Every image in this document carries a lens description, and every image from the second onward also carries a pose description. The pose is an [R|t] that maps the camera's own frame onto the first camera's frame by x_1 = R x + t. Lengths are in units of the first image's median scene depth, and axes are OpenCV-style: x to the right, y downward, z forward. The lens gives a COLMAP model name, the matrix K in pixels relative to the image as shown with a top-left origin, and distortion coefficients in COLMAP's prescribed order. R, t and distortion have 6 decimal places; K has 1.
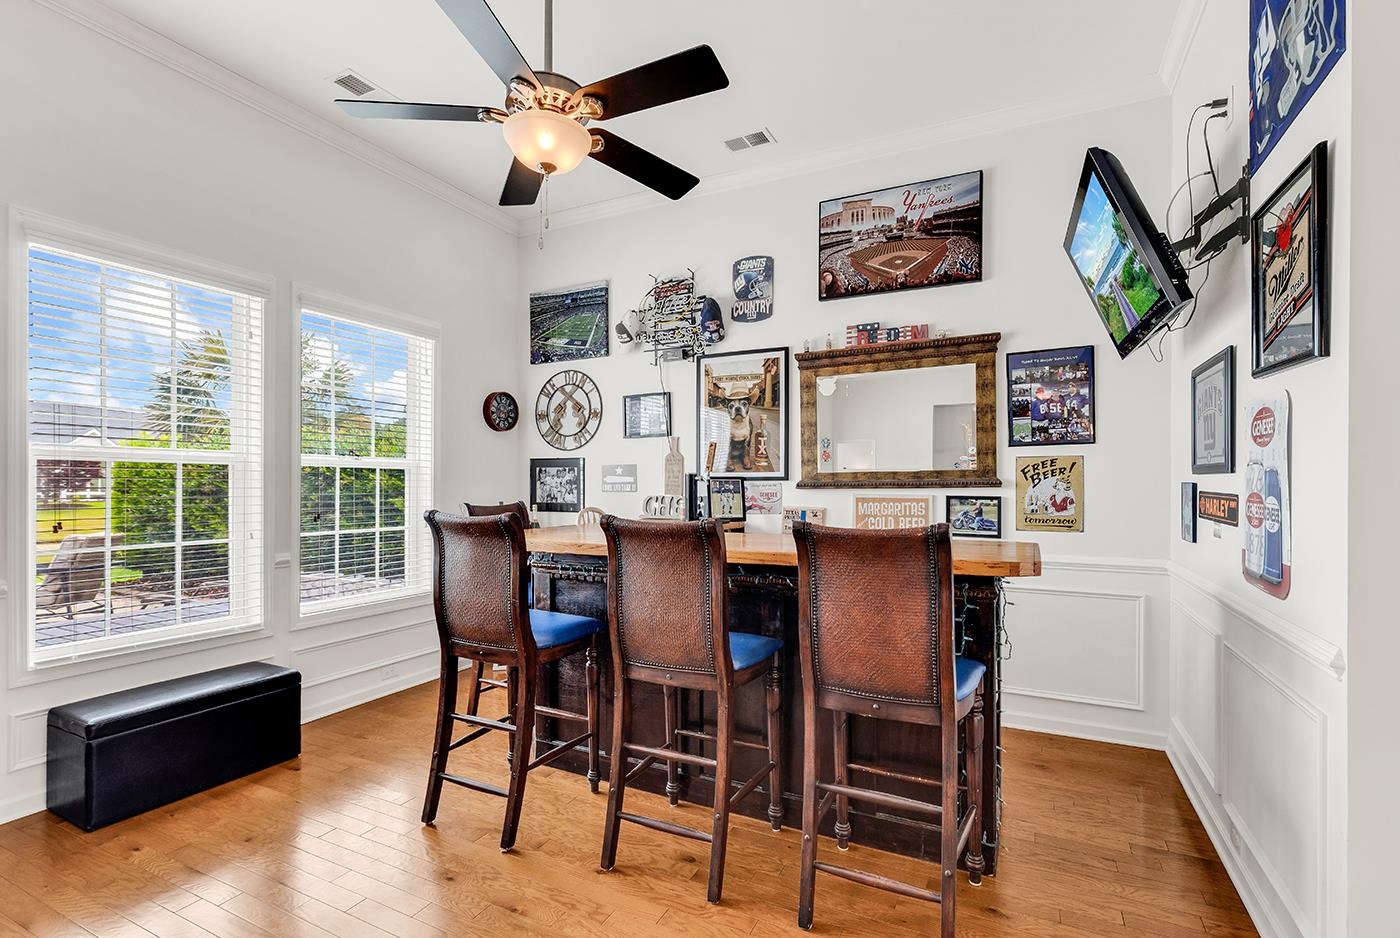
lens RADIAL K [[594.1, 0, 732.1], [0, 594.1, 488.3], [0, 0, 1]] dist [-0.000192, 0.000020]
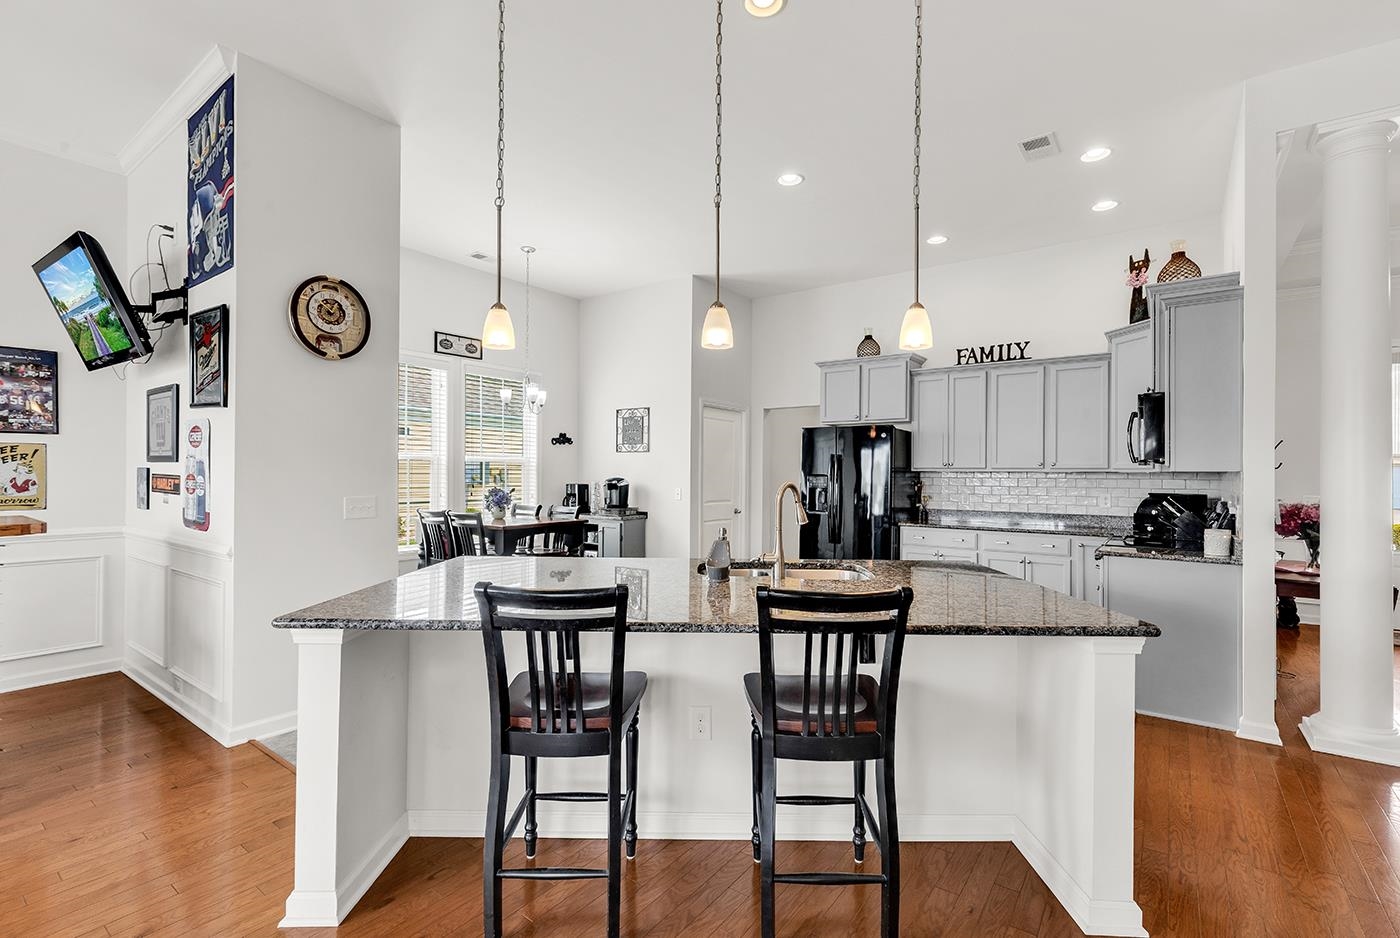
lens RADIAL K [[653.7, 0, 700.0], [0, 653.7, 469.0], [0, 0, 1]] dist [0.015908, -0.000822]
pose [[0.174605, 0.007431, 0.984610, -0.654370], [0.001257, 0.999969, -0.007770, 0.008795], [-0.984638, 0.002594, 0.174590, -0.692132]]
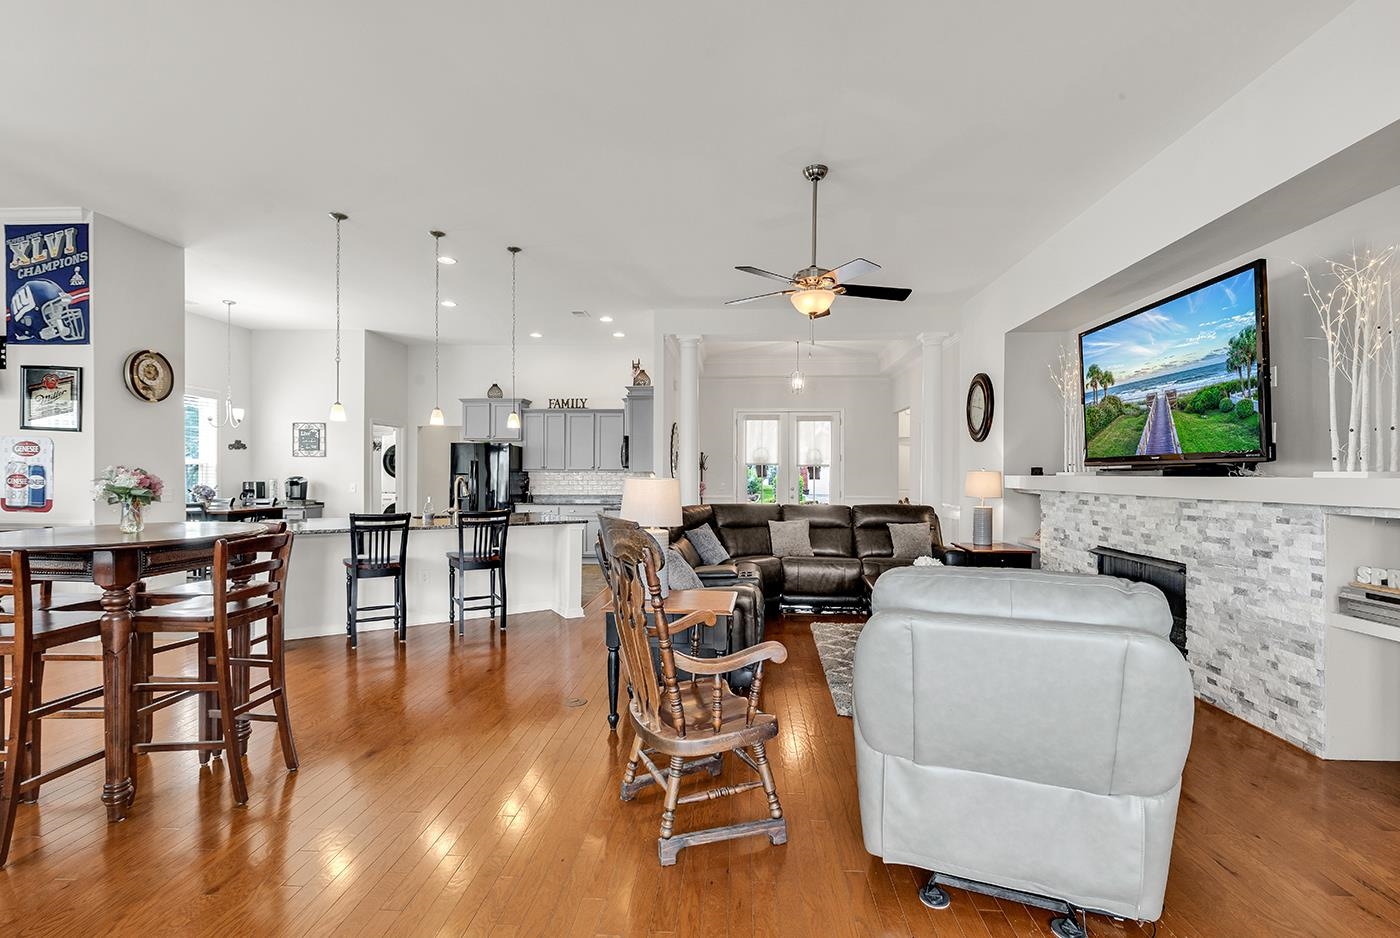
lens RADIAL K [[653.7, 0, 700.0], [0, 653.7, 469.0], [0, 0, 1]] dist [0.015908, -0.000822]
pose [[-0.371101, 0.005224, 0.928578, -2.381105], [0.003404, 0.999985, -0.004266, 0.004947], [-0.928586, 0.001577, -0.371114, -0.554600]]
